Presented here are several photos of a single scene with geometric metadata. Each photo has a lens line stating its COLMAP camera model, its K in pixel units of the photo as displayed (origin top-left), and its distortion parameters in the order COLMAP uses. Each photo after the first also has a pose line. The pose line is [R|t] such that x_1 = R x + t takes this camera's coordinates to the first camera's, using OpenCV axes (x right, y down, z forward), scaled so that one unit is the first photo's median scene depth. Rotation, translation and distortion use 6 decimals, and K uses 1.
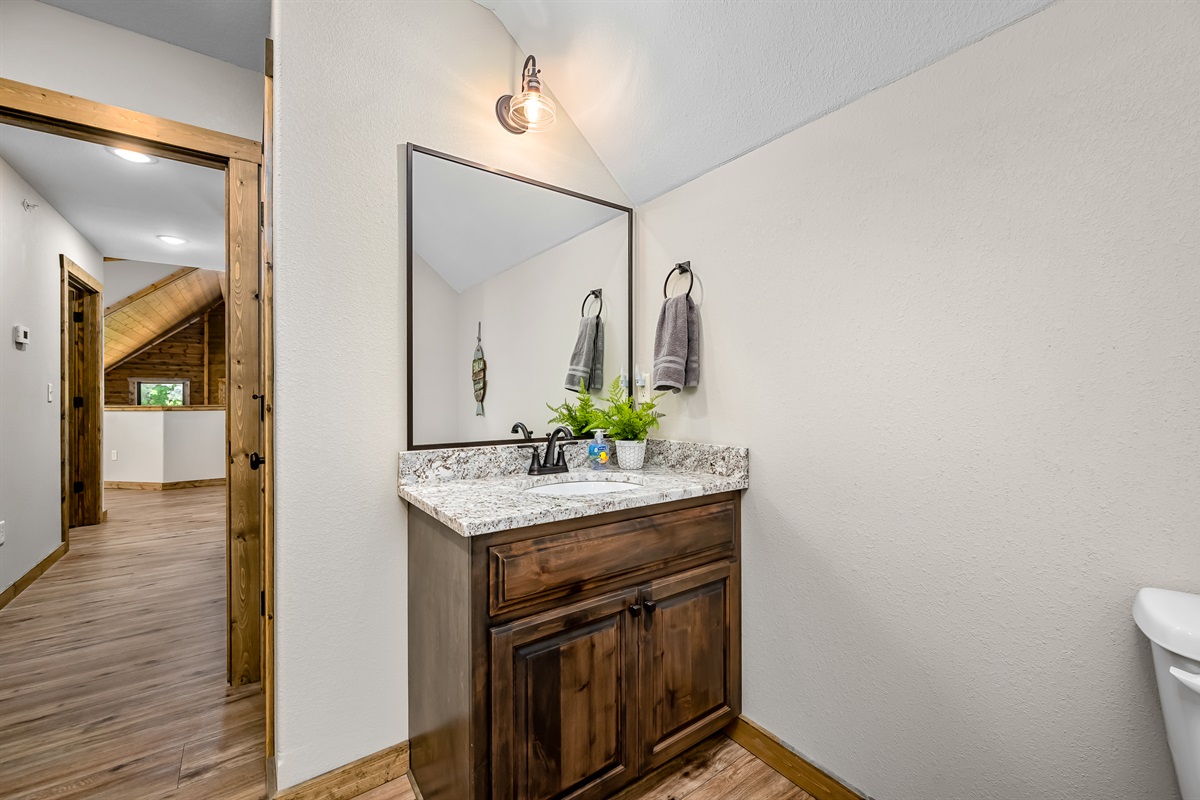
lens RADIAL K [[485.2, 0, 600.0], [0, 485.2, 400.0], [0, 0, 1]] dist [-0.000664, -0.000027]
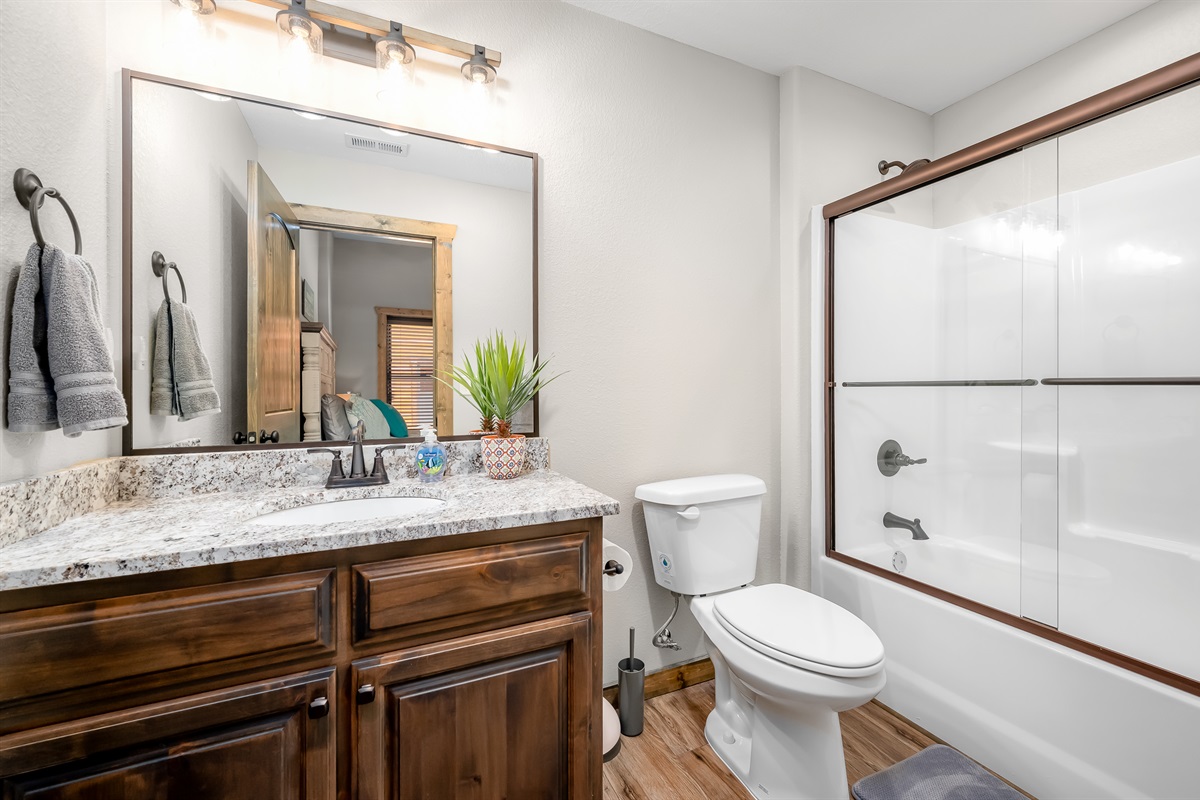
lens RADIAL K [[485.2, 0, 600.0], [0, 485.2, 400.0], [0, 0, 1]] dist [-0.000664, -0.000027]
pose [[0.981638, 0.006382, -0.190646, 0.424677], [-0.002588, 0.999794, 0.020143, -0.004885], [0.190735, -0.019280, 0.981452, 0.294104]]
